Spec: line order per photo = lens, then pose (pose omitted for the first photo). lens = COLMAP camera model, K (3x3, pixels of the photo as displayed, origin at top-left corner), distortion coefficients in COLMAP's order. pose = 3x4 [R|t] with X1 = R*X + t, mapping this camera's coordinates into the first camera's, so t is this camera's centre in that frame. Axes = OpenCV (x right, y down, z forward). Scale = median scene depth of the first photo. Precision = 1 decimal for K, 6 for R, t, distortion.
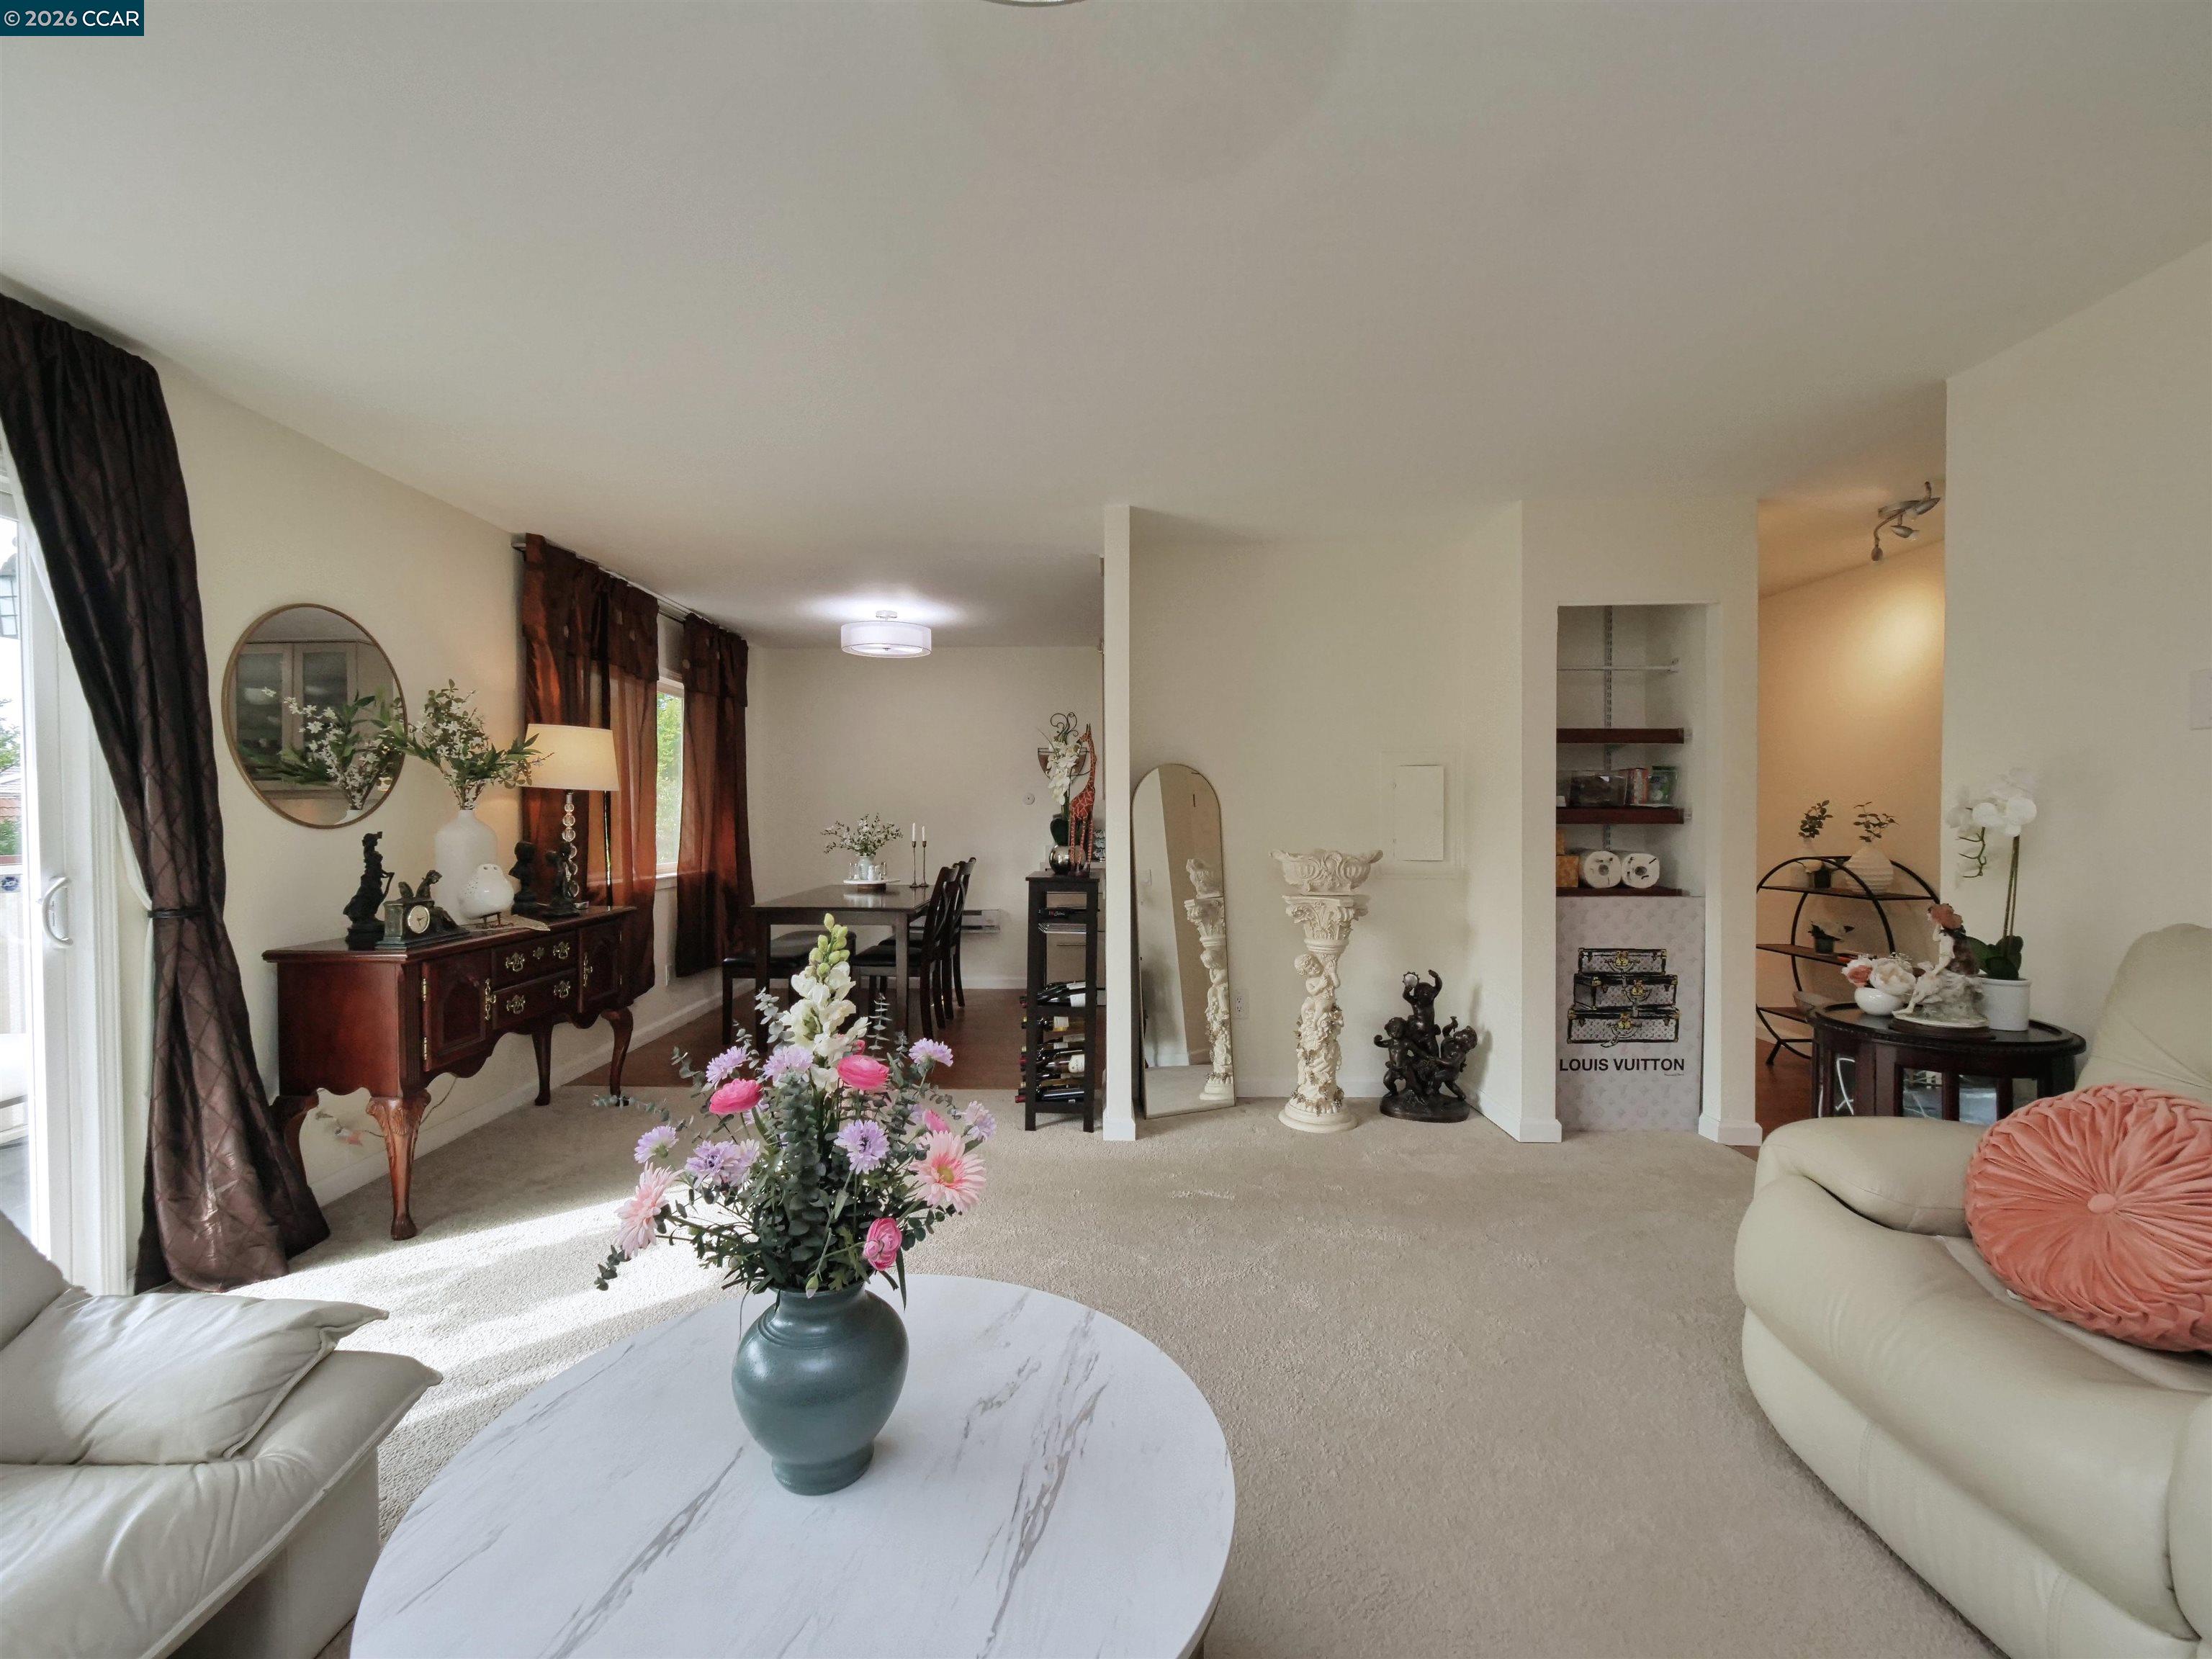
lens RADIAL K [[948.6, 0, 1089.3], [0, 948.6, 823.1], [0, 0, 1]] dist [-0.002514, -0.000885]
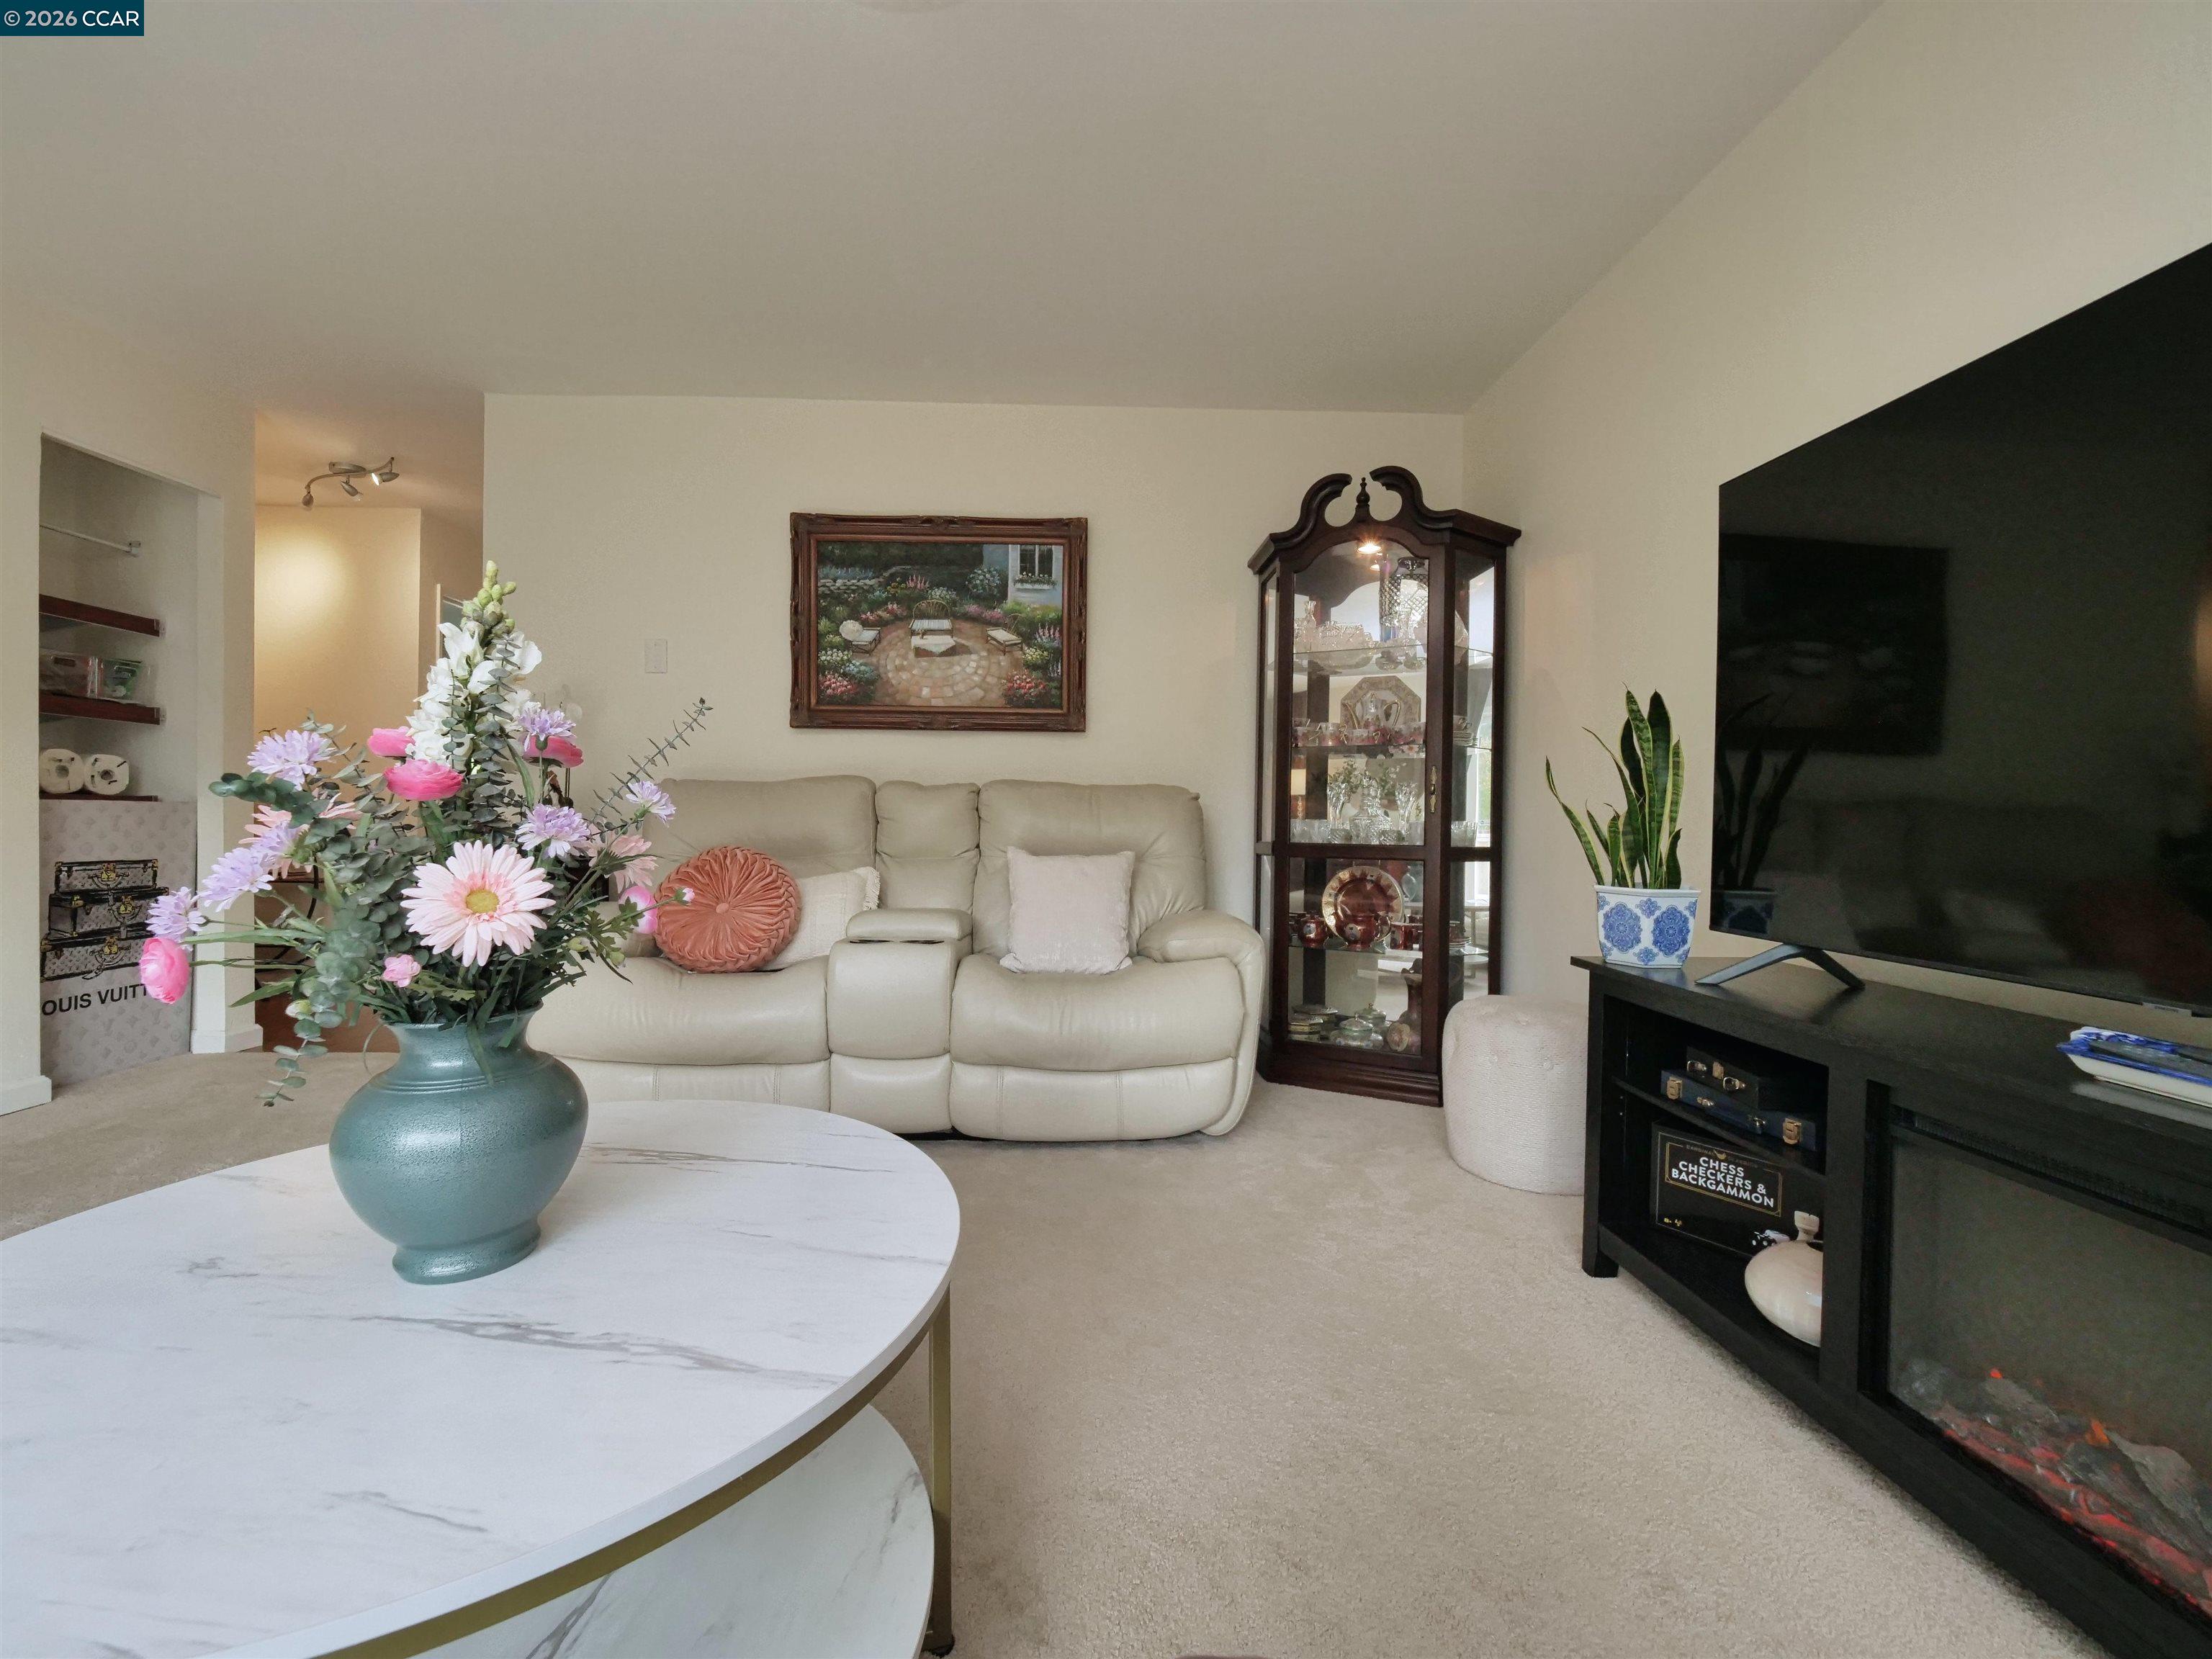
lens RADIAL K [[948.6, 0, 1089.8], [0, 948.6, 830.5], [0, 0, 1]] dist [-0.002514, -0.000885]
pose [[-0.068998, -0.005759, 0.997600, -0.352300], [0.001531, 0.999982, 0.005879, 0.101083], [-0.997616, 0.001933, -0.068988, 0.171586]]
